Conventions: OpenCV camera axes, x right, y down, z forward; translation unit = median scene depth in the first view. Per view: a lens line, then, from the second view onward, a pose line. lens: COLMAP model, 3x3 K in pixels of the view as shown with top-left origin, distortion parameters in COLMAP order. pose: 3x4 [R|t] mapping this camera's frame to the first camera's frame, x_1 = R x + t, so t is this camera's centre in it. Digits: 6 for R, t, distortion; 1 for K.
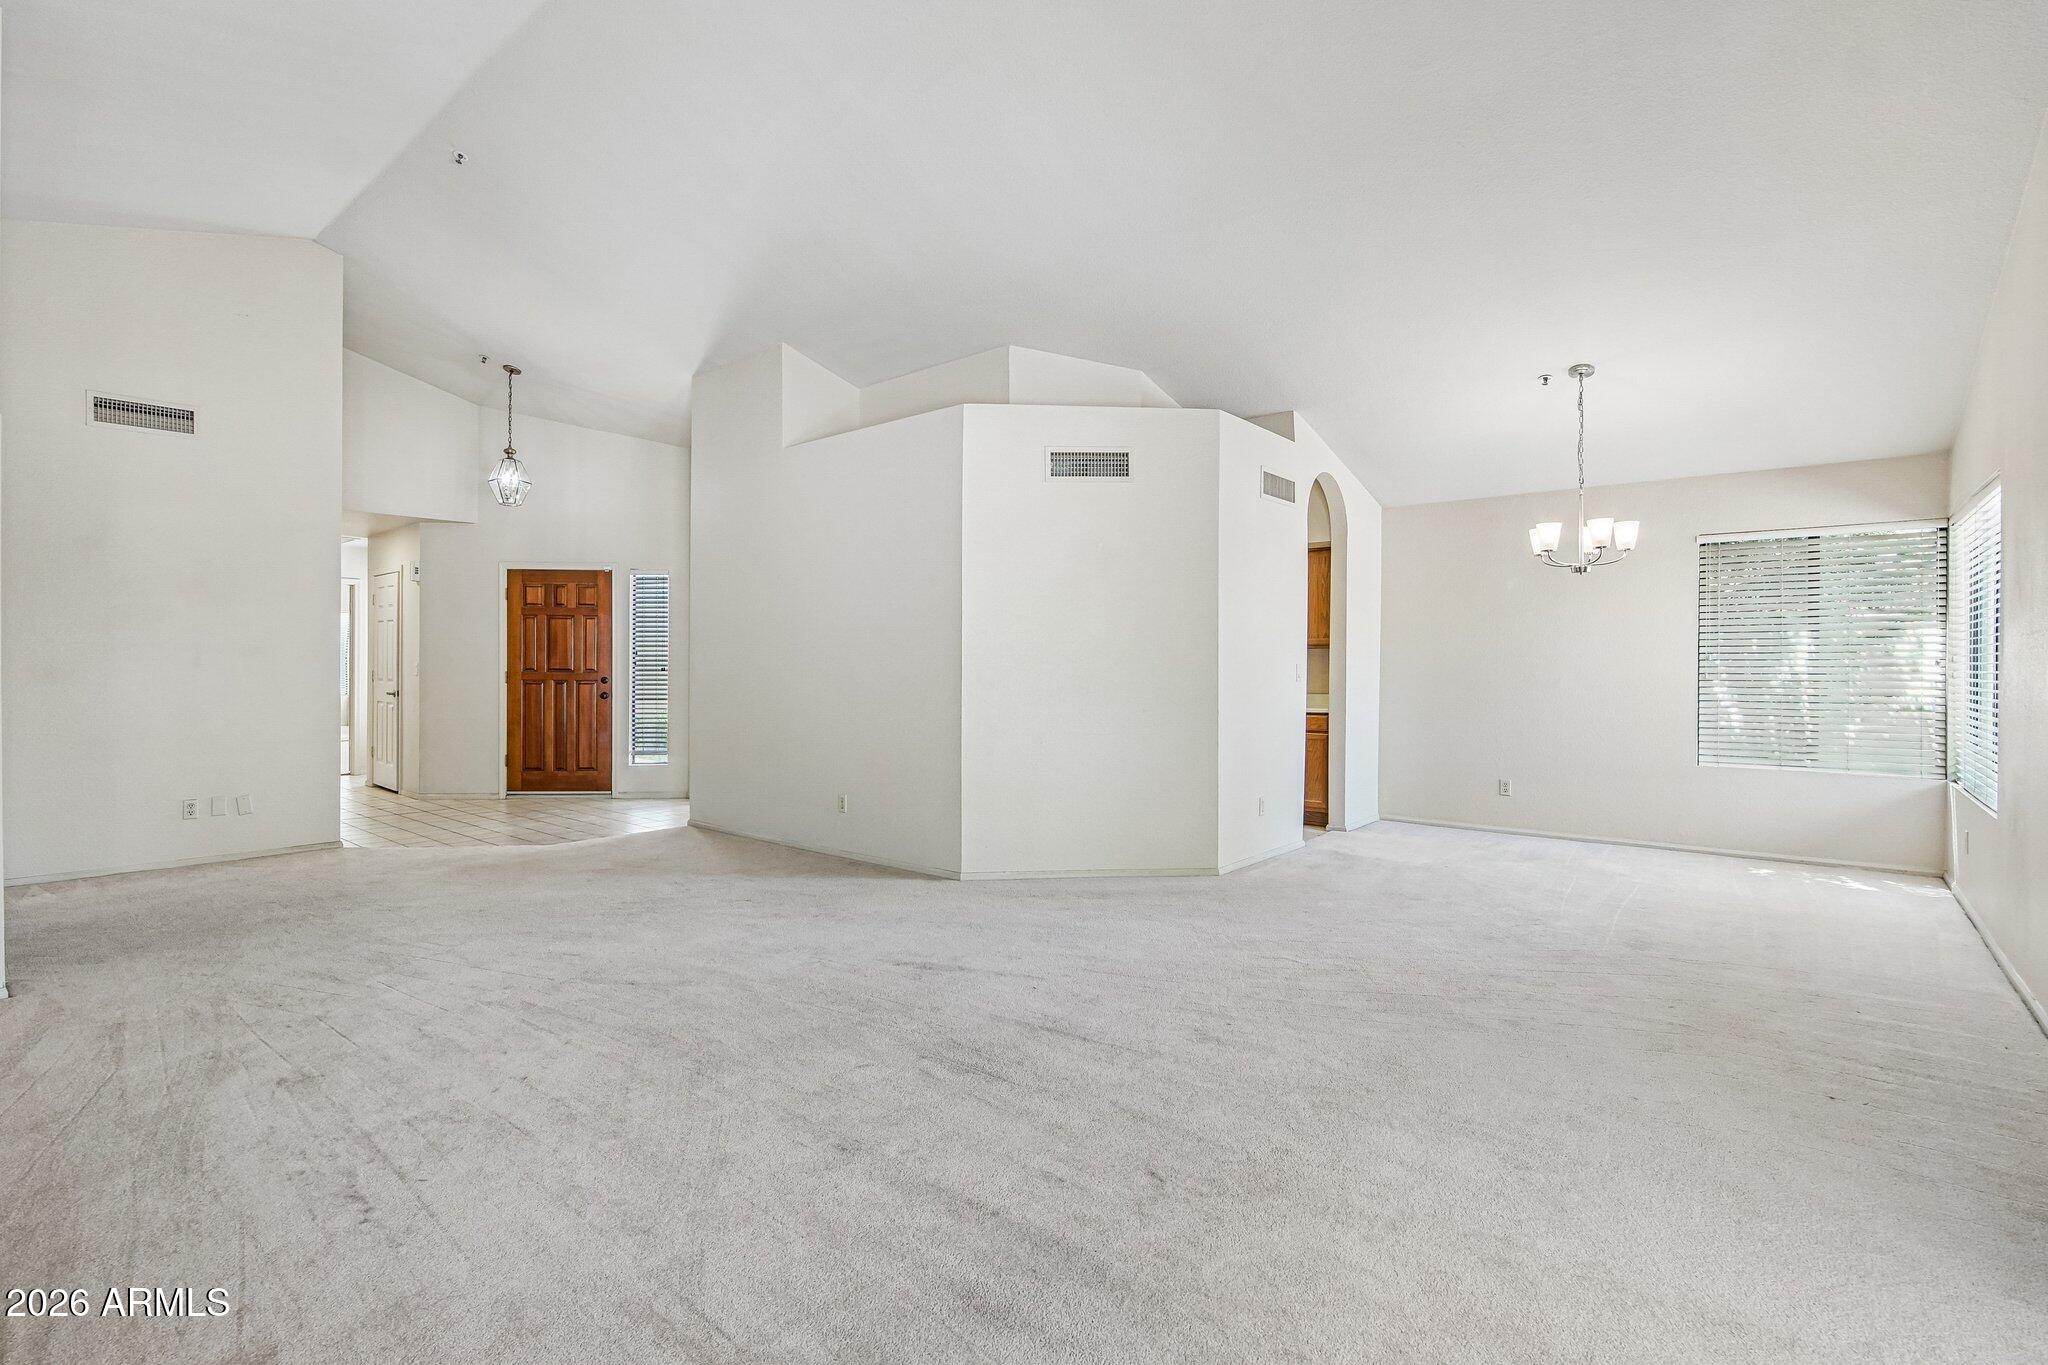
lens RADIAL K [[923.5, 0, 1016.9], [0, 923.5, 687.2], [0, 0, 1]] dist [-0.023688, -0.000331]
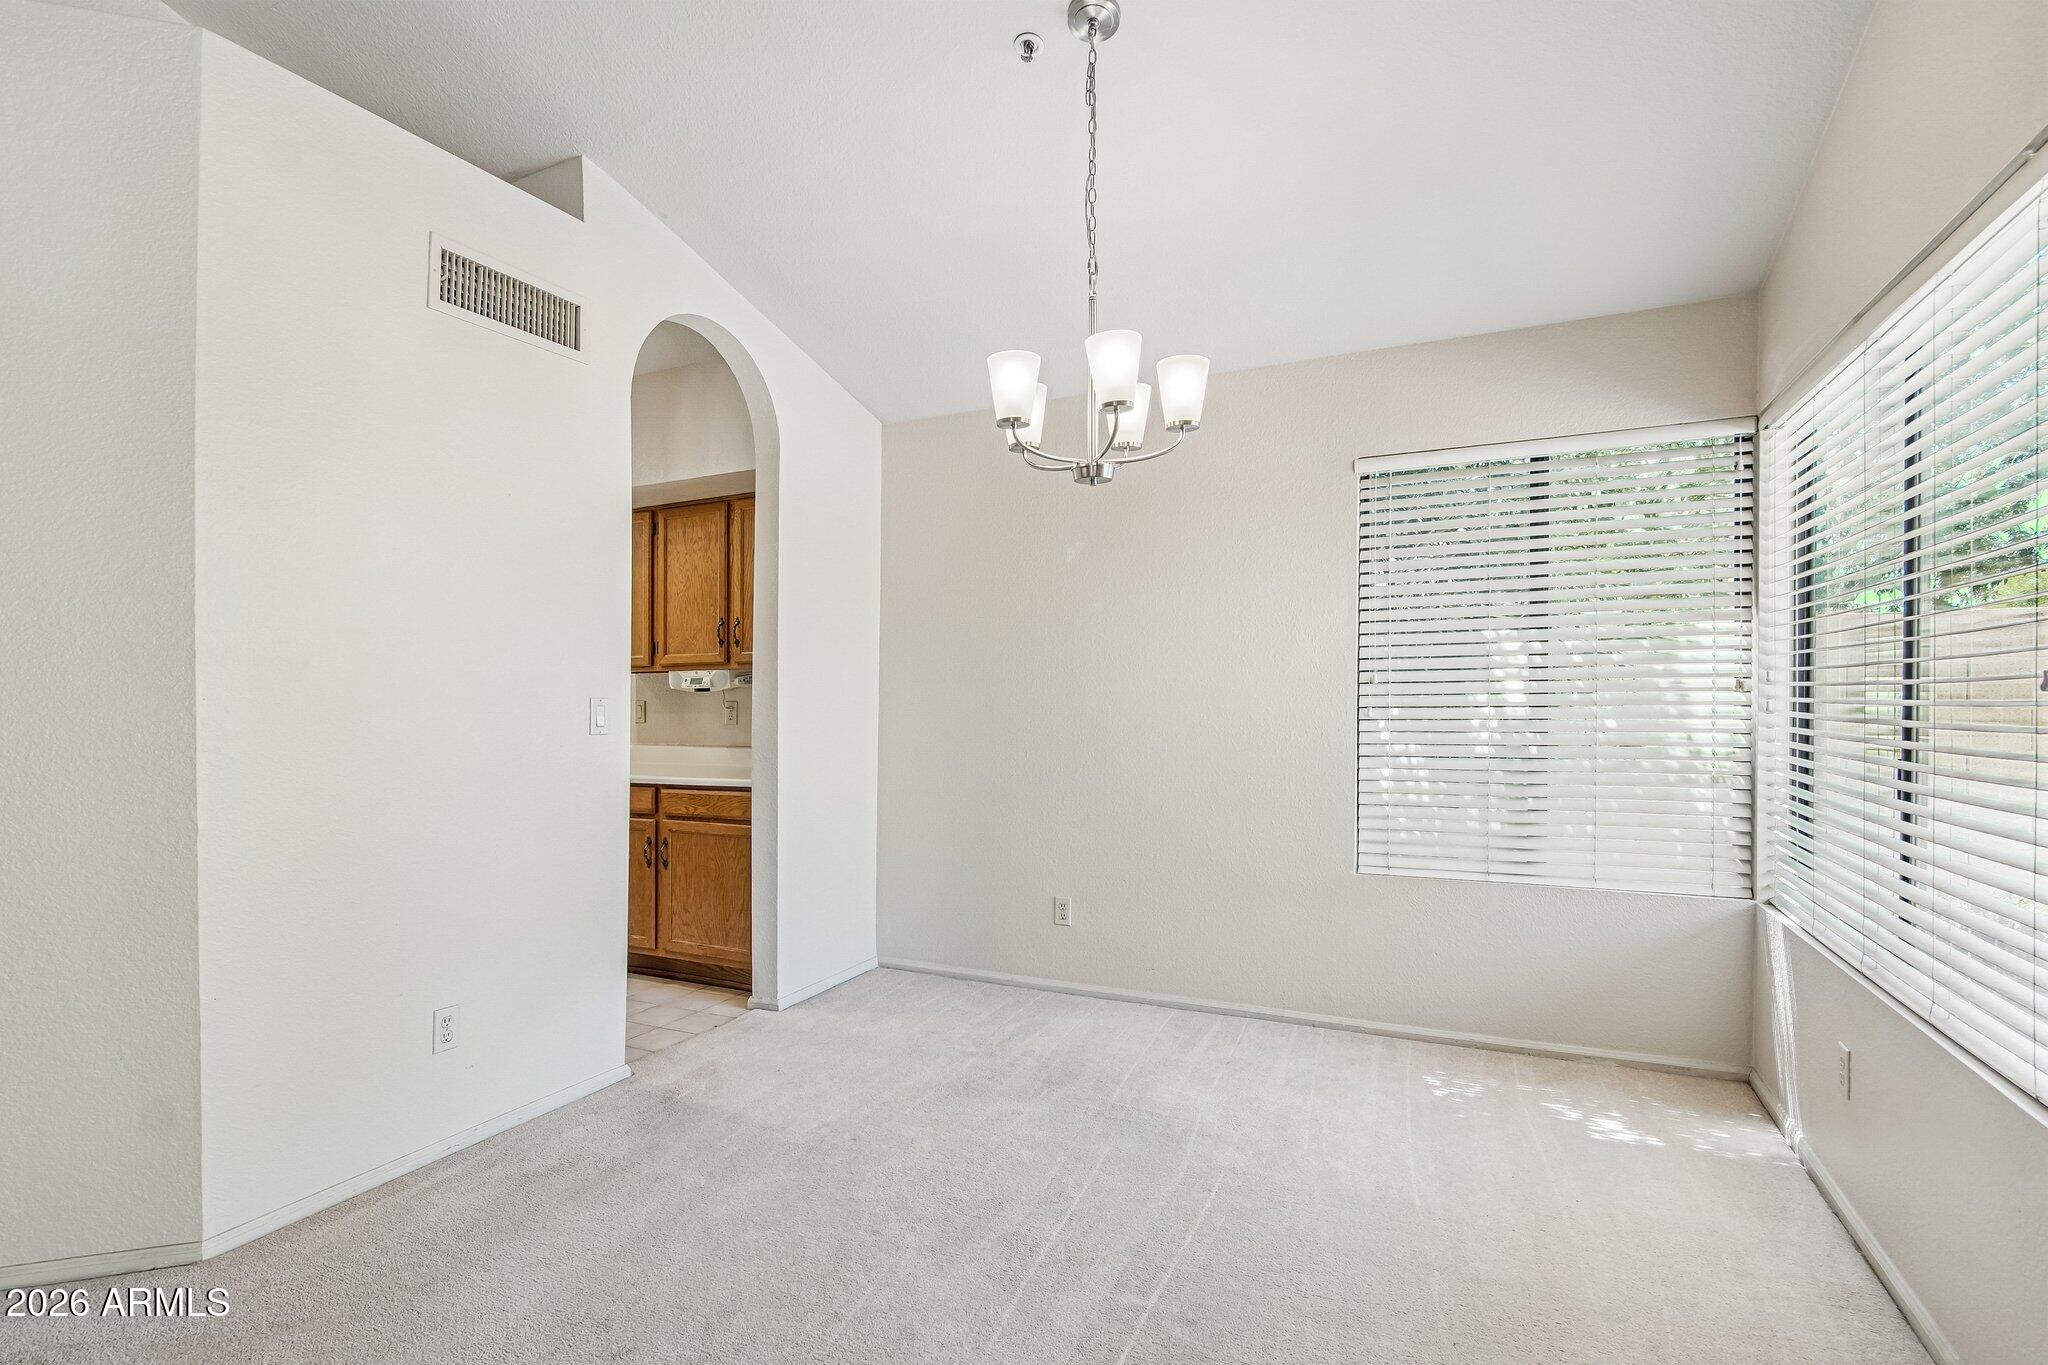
lens RADIAL K [[953.5, 0, 1013.7], [0, 953.5, 749.3], [0, 0, 1]] dist [-0.025159, -0.000080]
pose [[0.967425, -0.022739, 0.252134, 0.455130], [0.015609, 0.999421, 0.030240, -0.011771], [-0.252676, -0.025319, 0.967220, 0.560589]]
